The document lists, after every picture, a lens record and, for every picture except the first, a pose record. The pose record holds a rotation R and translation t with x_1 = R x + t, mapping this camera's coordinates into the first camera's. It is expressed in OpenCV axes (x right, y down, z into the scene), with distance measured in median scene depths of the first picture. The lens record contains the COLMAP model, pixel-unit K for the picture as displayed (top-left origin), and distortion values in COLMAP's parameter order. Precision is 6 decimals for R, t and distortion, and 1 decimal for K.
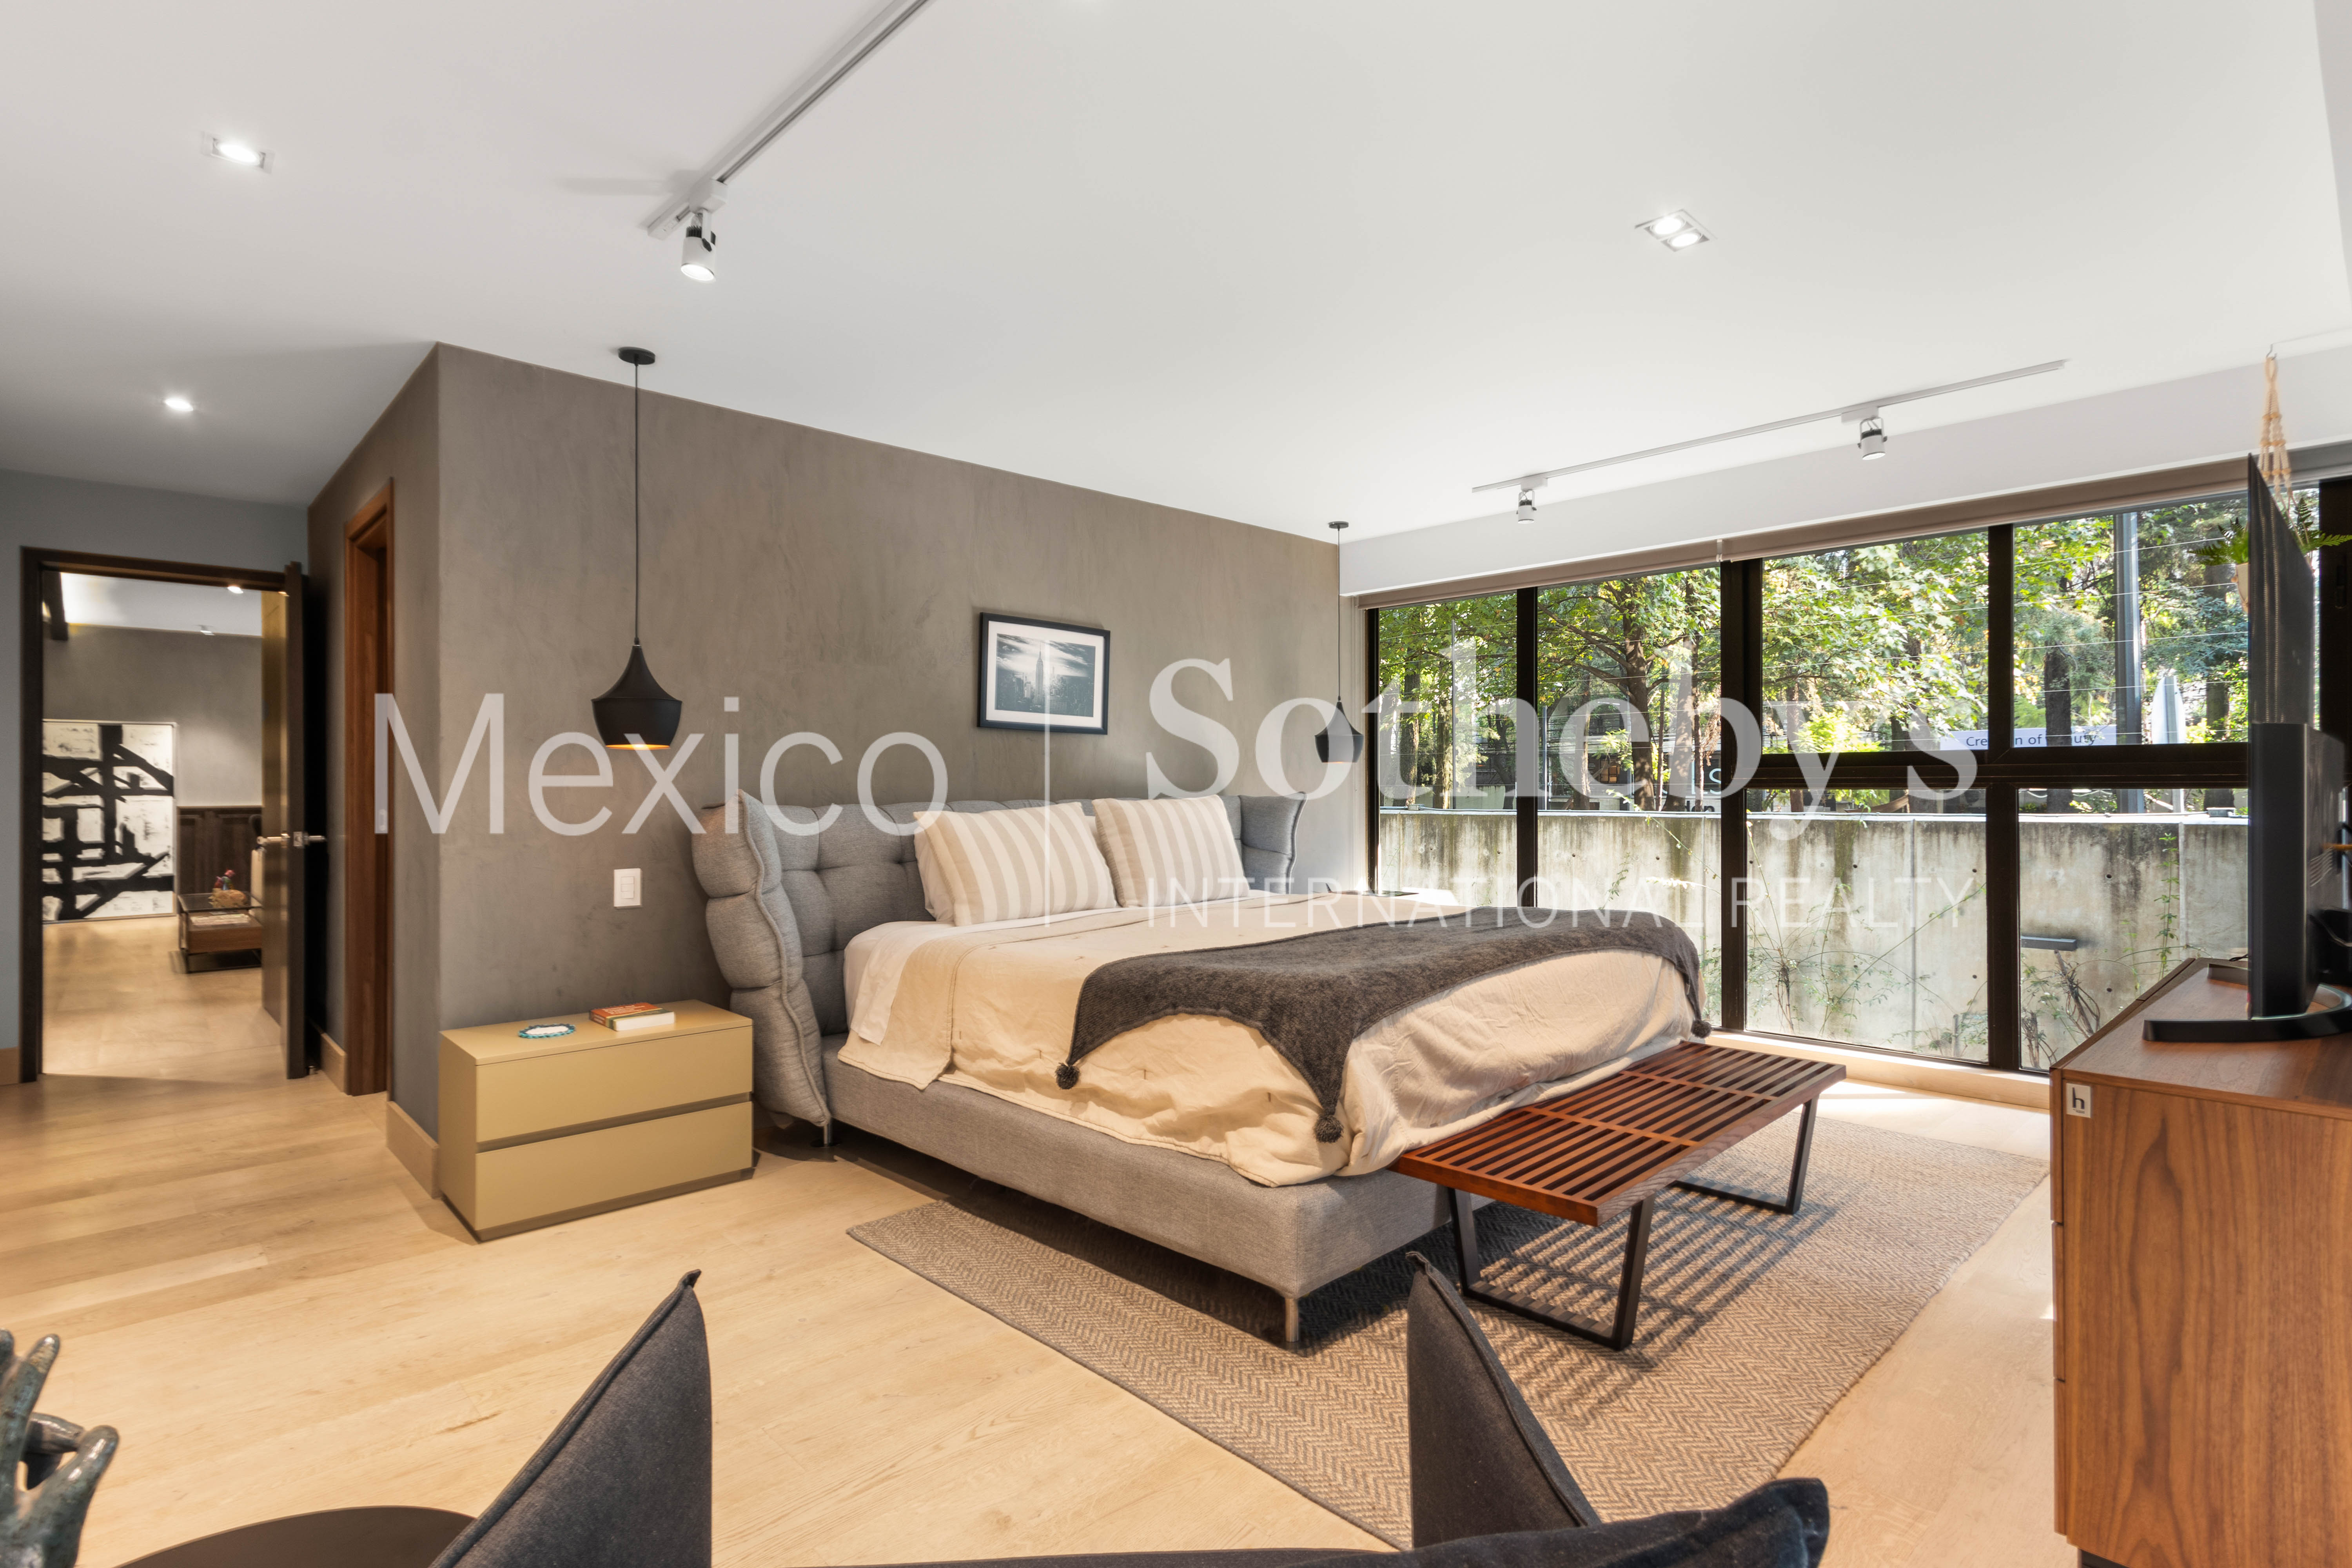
lens RADIAL K [[1138.3, 0, 1187.7], [0, 1138.3, 799.0], [0, 0, 1]] dist [0.007809, -0.000318]
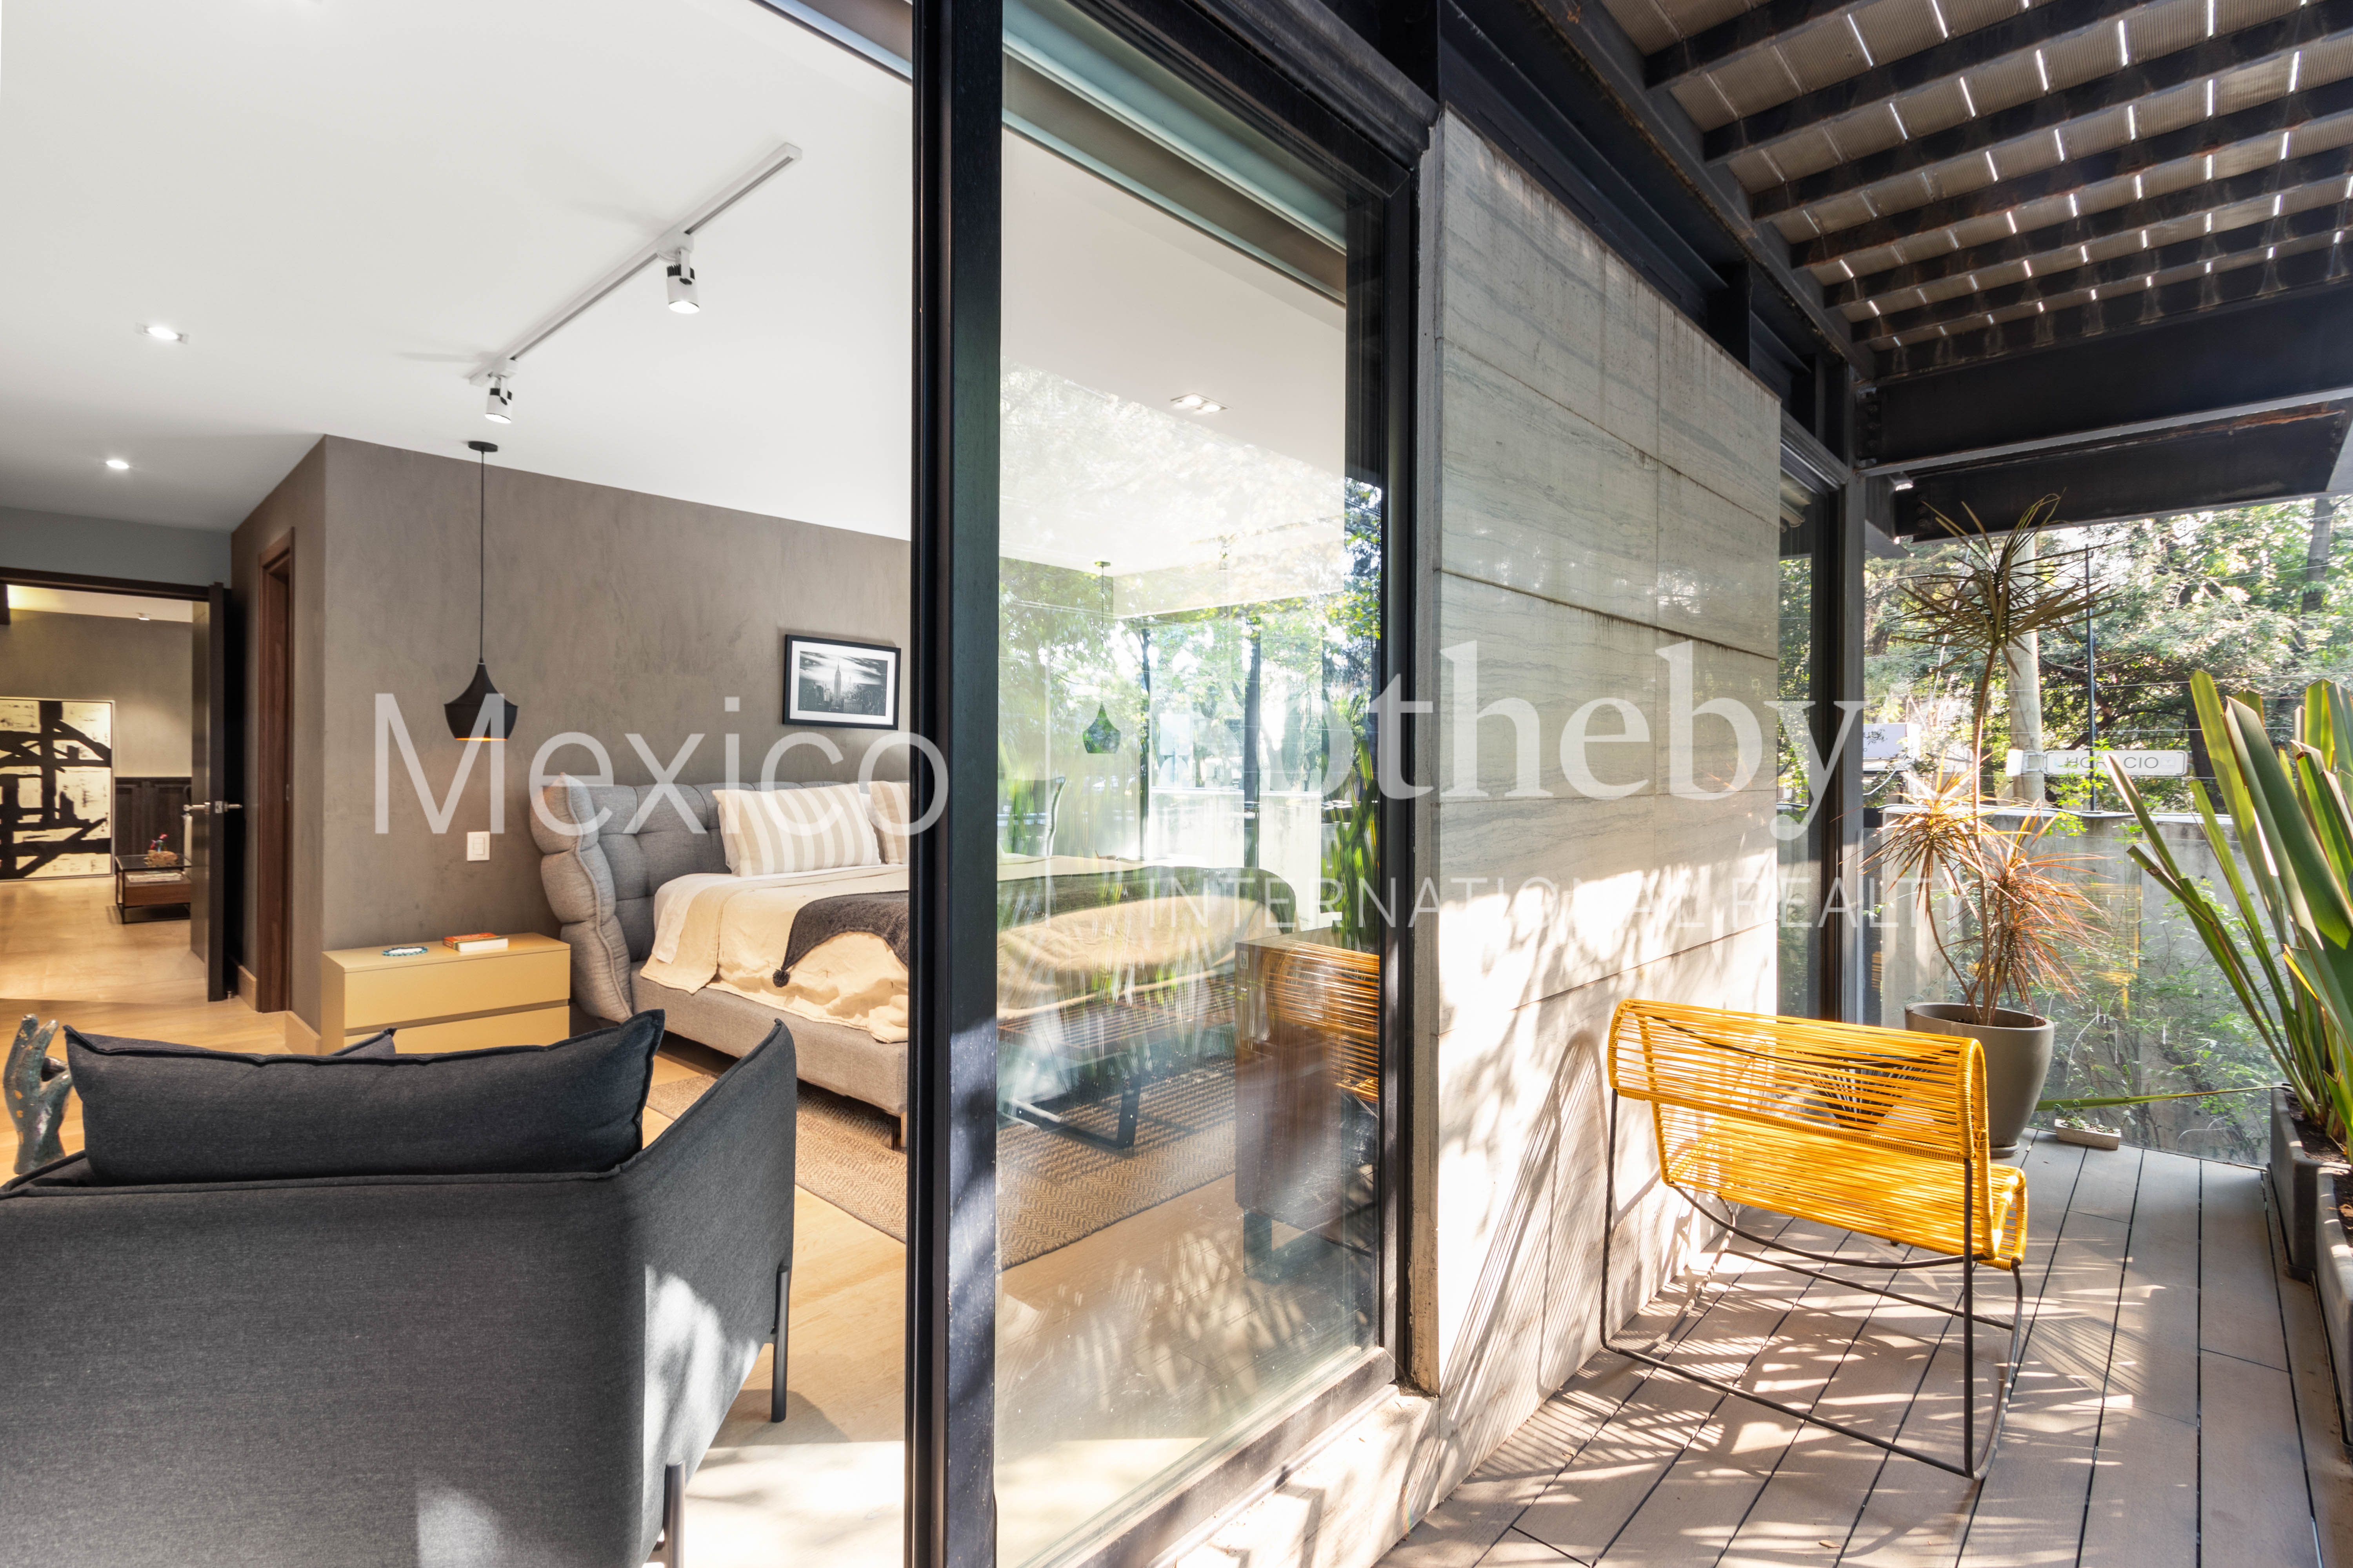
lens RADIAL K [[1038.3, 0, 1176.5], [0, 1038.3, 784.0], [0, 0, 1]] dist [-0.000291, 0.000219]
pose [[0.997233, 0.010271, 0.073628, 0.176044], [-0.010680, 0.999930, 0.005162, -0.006675], [-0.073570, -0.005934, 0.997272, -0.198993]]
